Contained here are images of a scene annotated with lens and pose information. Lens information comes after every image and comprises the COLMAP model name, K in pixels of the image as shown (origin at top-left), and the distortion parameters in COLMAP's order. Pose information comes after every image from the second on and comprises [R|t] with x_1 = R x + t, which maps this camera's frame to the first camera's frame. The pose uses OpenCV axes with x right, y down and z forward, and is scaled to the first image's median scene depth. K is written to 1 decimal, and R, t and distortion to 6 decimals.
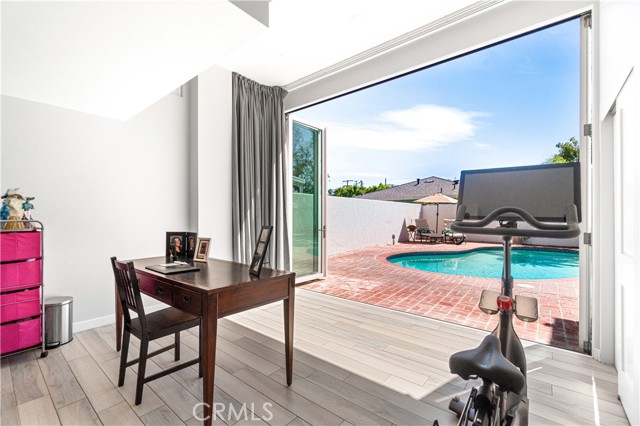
lens RADIAL K [[283.3, 0, 311.0], [0, 283.3, 212.0], [0, 0, 1]] dist [-0.002082, -0.000352]
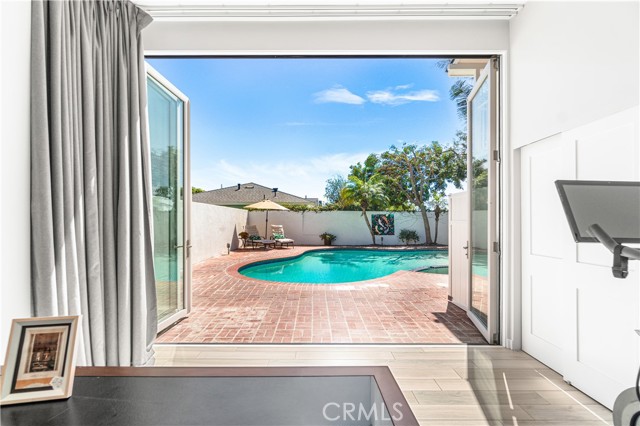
lens RADIAL K [[281.0, 0, 316.3], [0, 281.0, 217.3], [0, 0, 1]] dist [-0.000858, -0.000258]
pose [[0.761039, 0.005558, 0.648683, -0.181810], [-0.007290, 0.999973, -0.000015, -0.011864], [-0.648666, -0.004717, 0.761059, 0.299242]]
